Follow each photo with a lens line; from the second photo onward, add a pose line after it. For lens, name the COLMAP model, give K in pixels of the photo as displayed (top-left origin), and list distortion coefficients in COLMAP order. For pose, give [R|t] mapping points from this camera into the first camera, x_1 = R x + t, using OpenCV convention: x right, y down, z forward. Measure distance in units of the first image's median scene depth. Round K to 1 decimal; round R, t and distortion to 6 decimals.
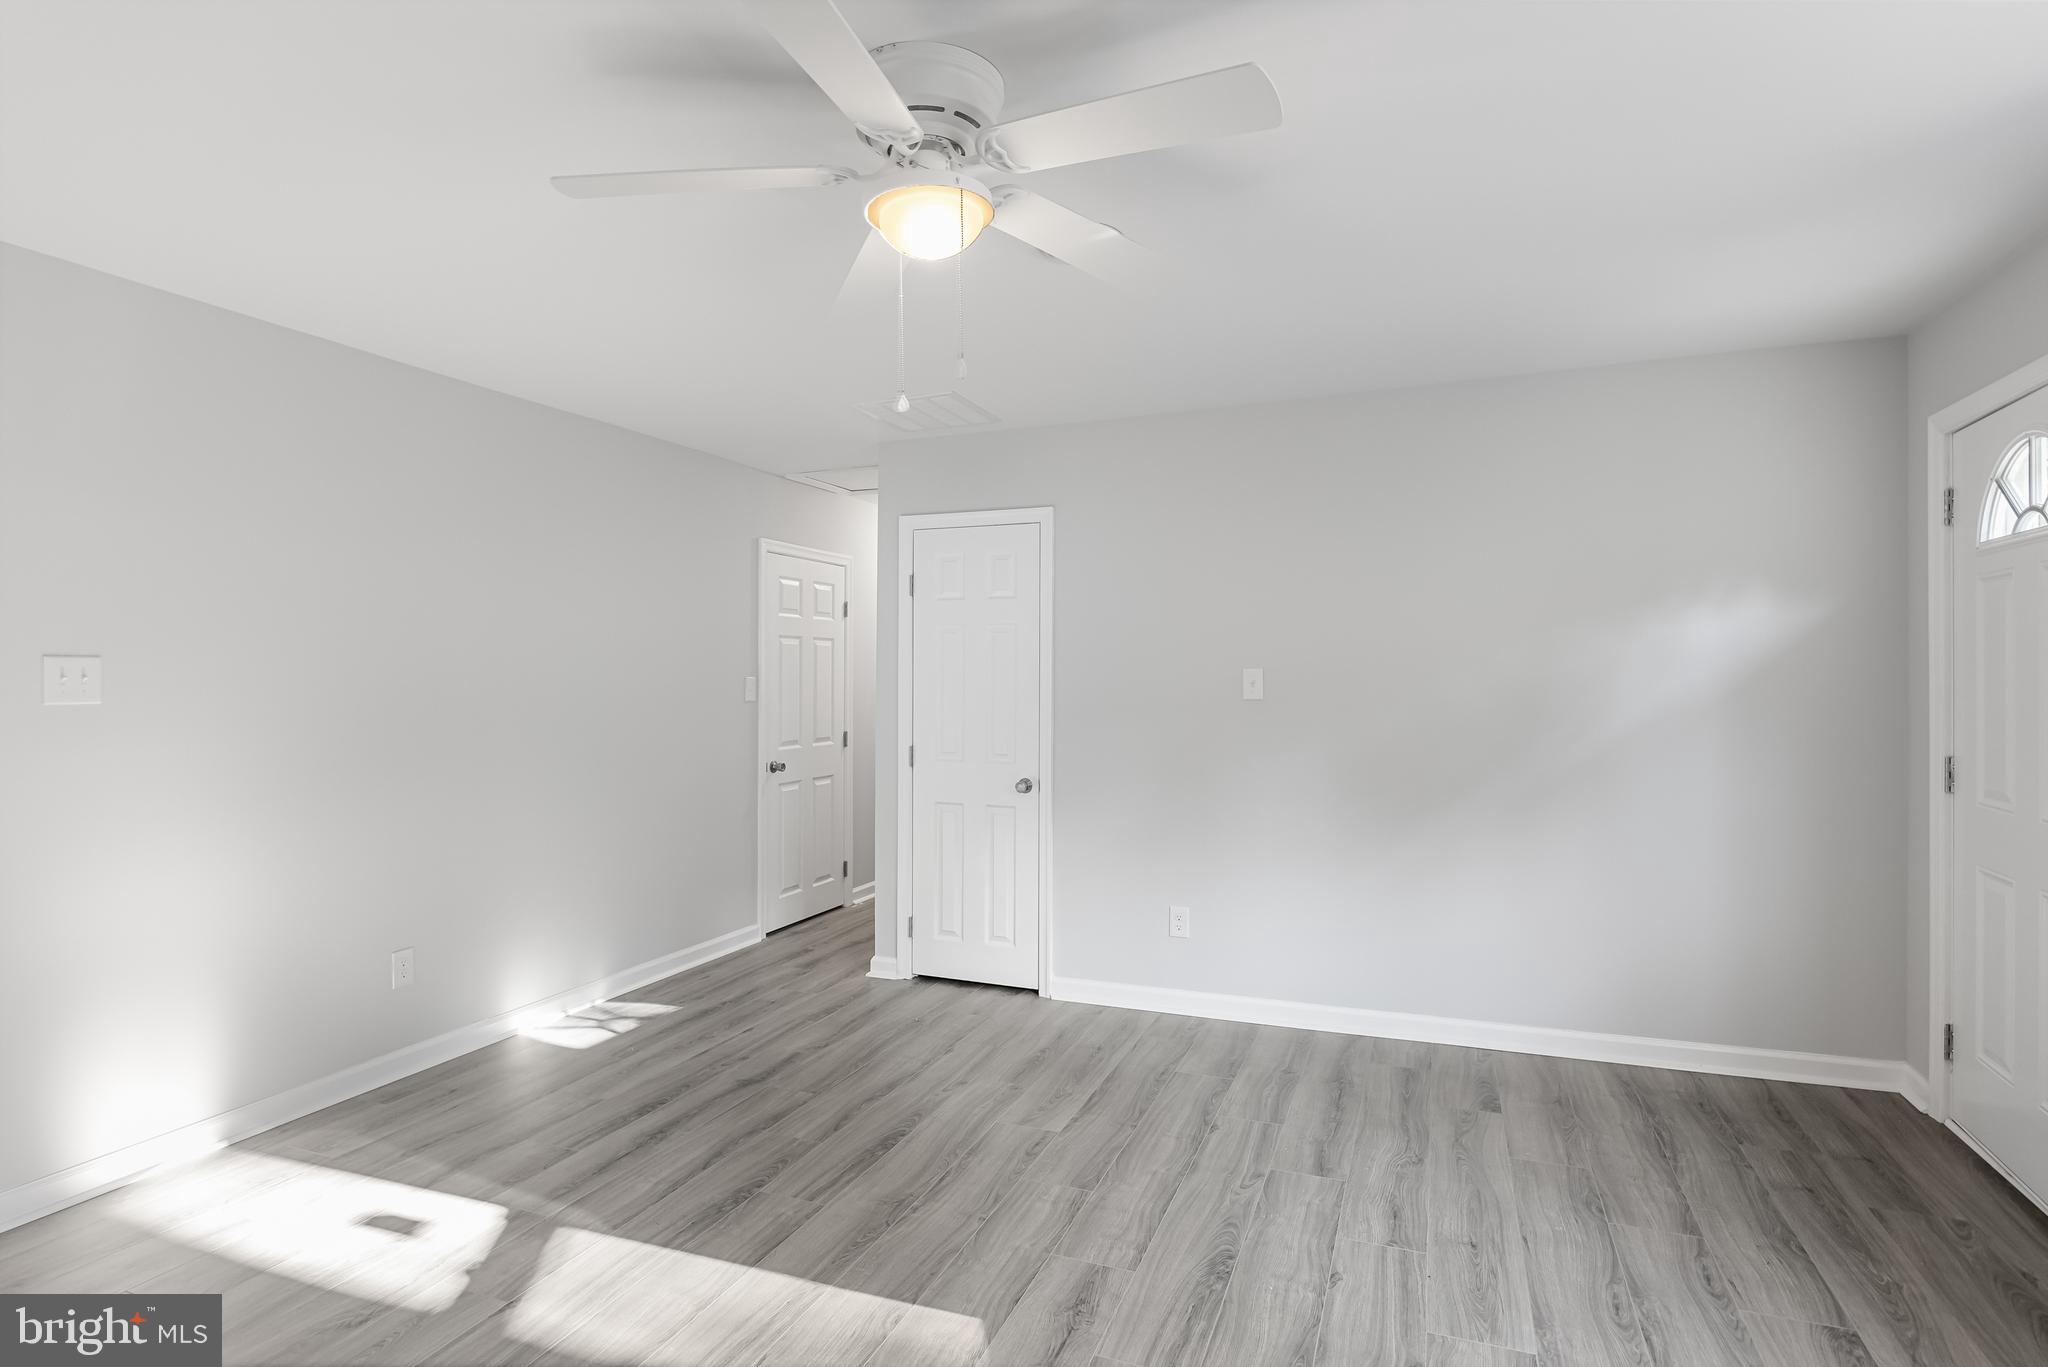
lens RADIAL K [[1027.4, 0, 1010.9], [0, 1027.4, 670.3], [0, 0, 1]] dist [-0.010770, 0.002515]
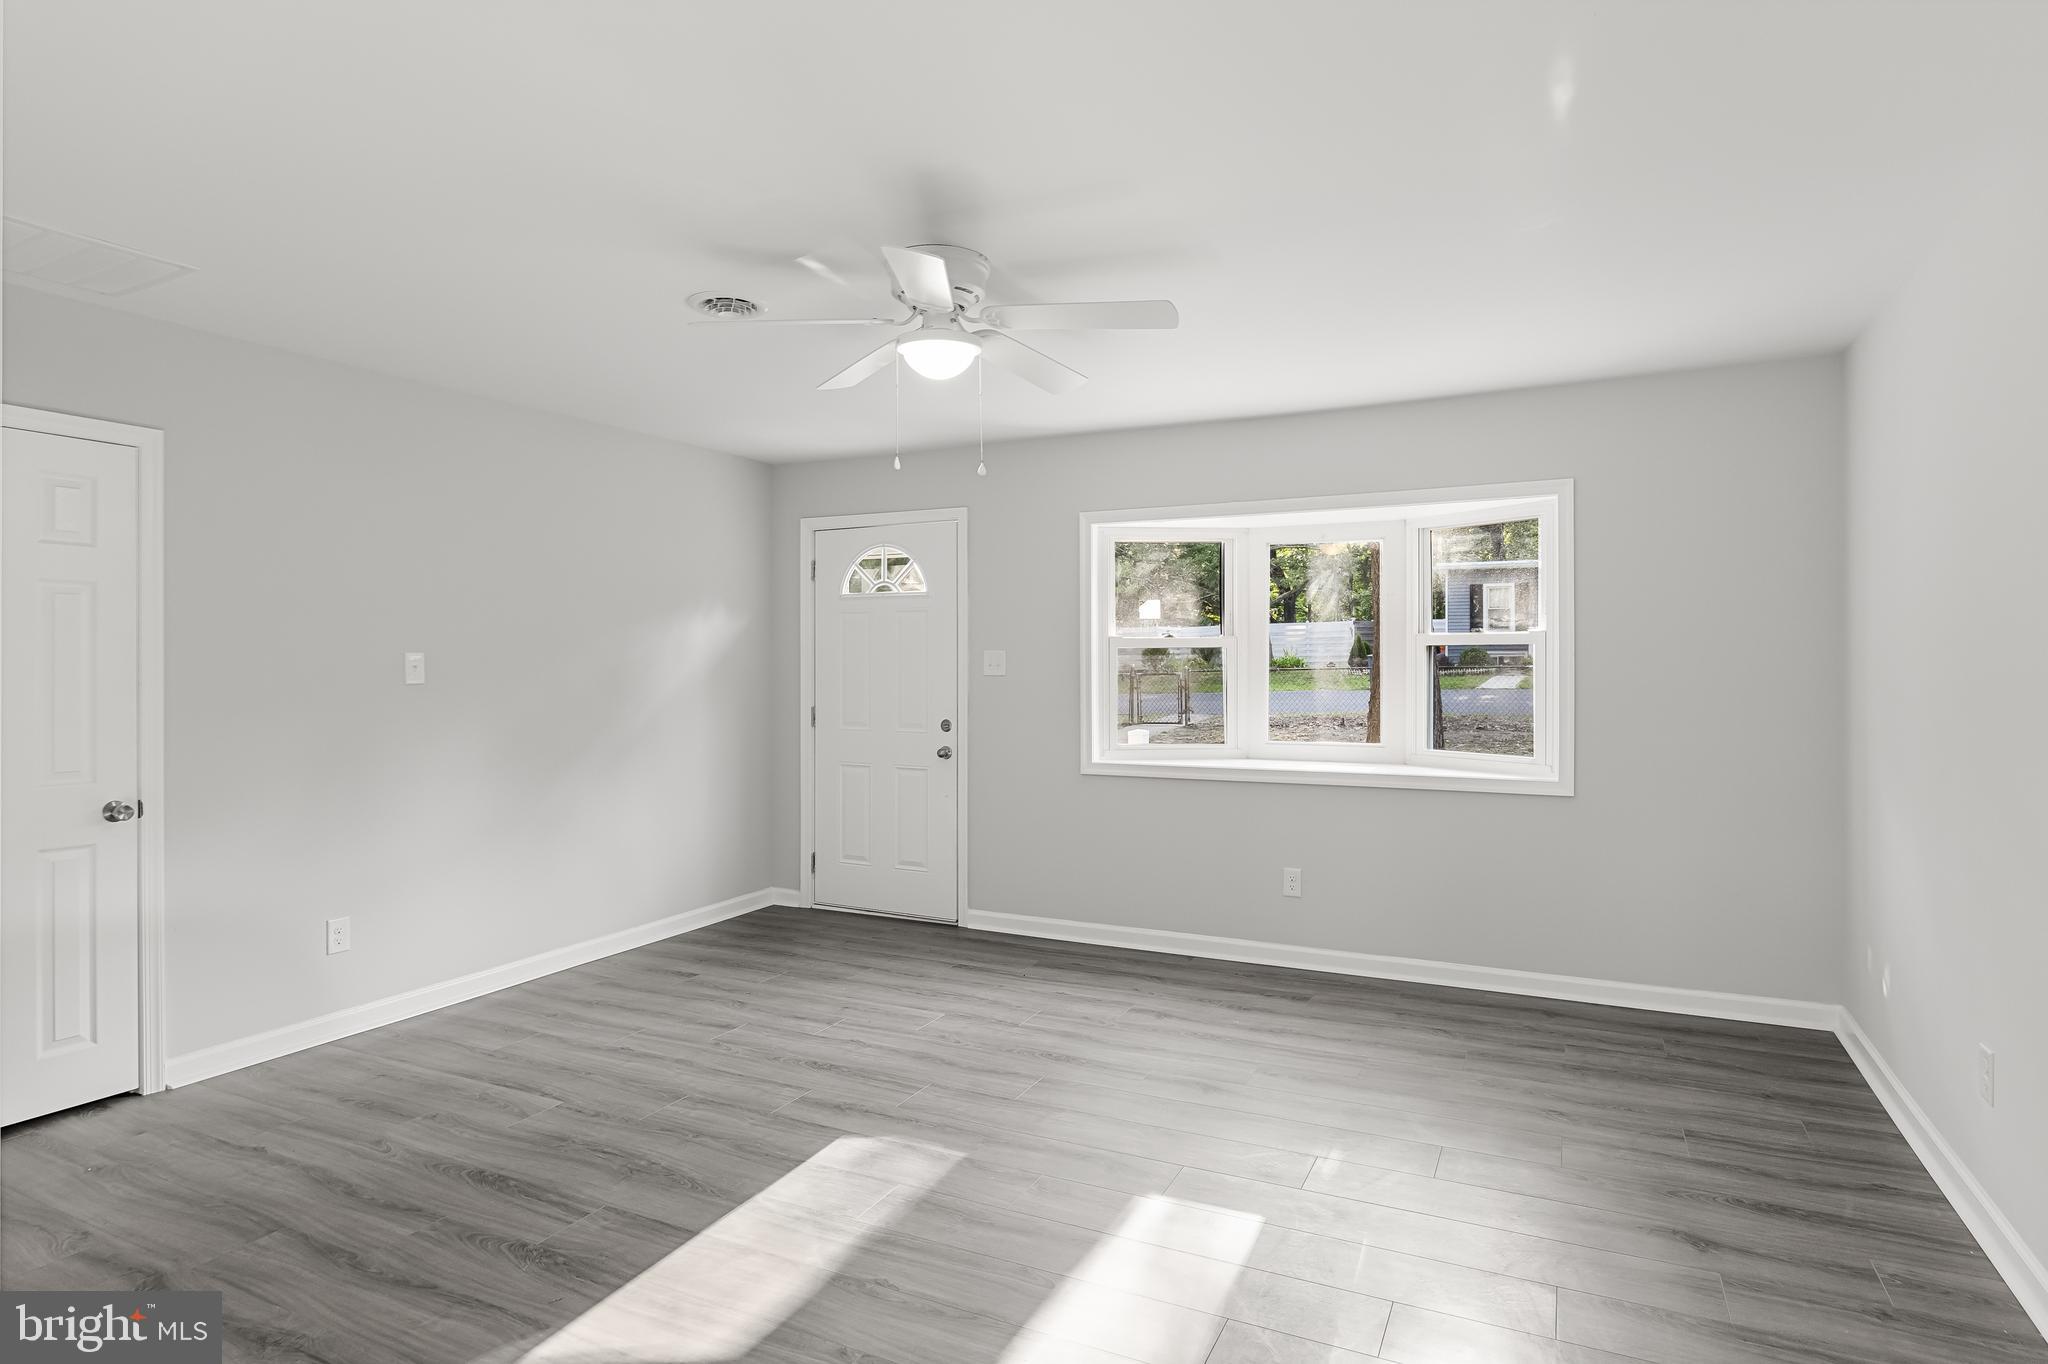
lens RADIAL K [[1090.3, 0, 1038.6], [0, 1090.3, 677.4], [0, 0, 1]] dist [-0.002618, -0.000113]
pose [[0.072502, -0.008466, 0.997332, -1.115460], [-0.013722, 0.999861, 0.009485, 0.004397], [-0.997274, -0.014373, 0.072375, 0.493800]]
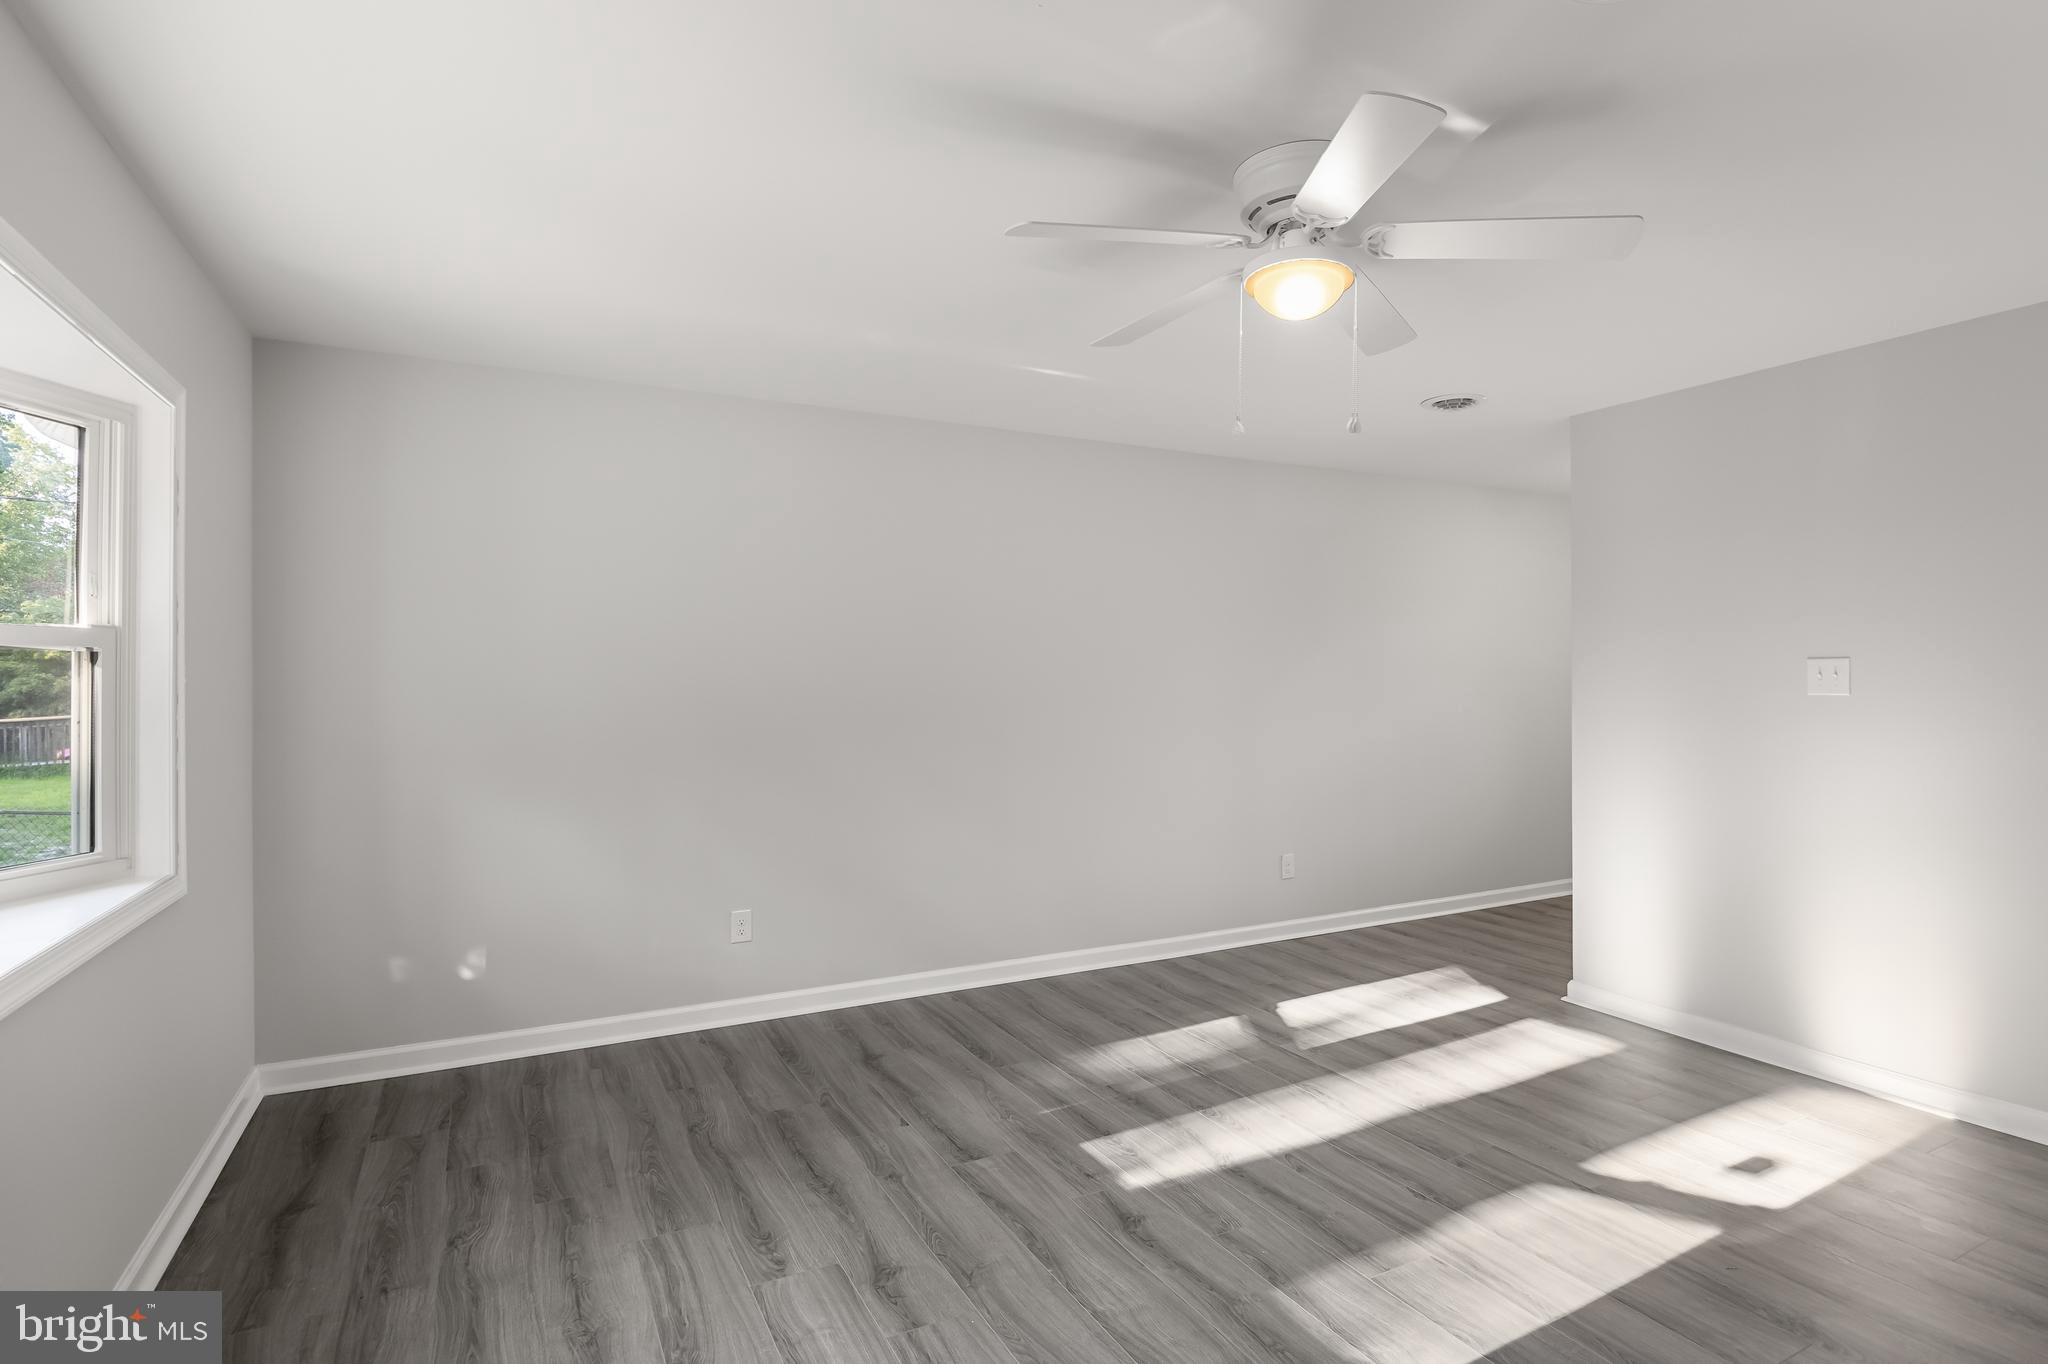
lens RADIAL K [[1027.4, 0, 1050.6], [0, 1027.4, 684.4], [0, 0, 1]] dist [-0.010770, 0.002515]
pose [[-0.638998, 0.006256, -0.769183, 0.679640], [0.018716, 0.999797, -0.007416, 0.010152], [0.768980, -0.019134, -0.638986, 1.028917]]
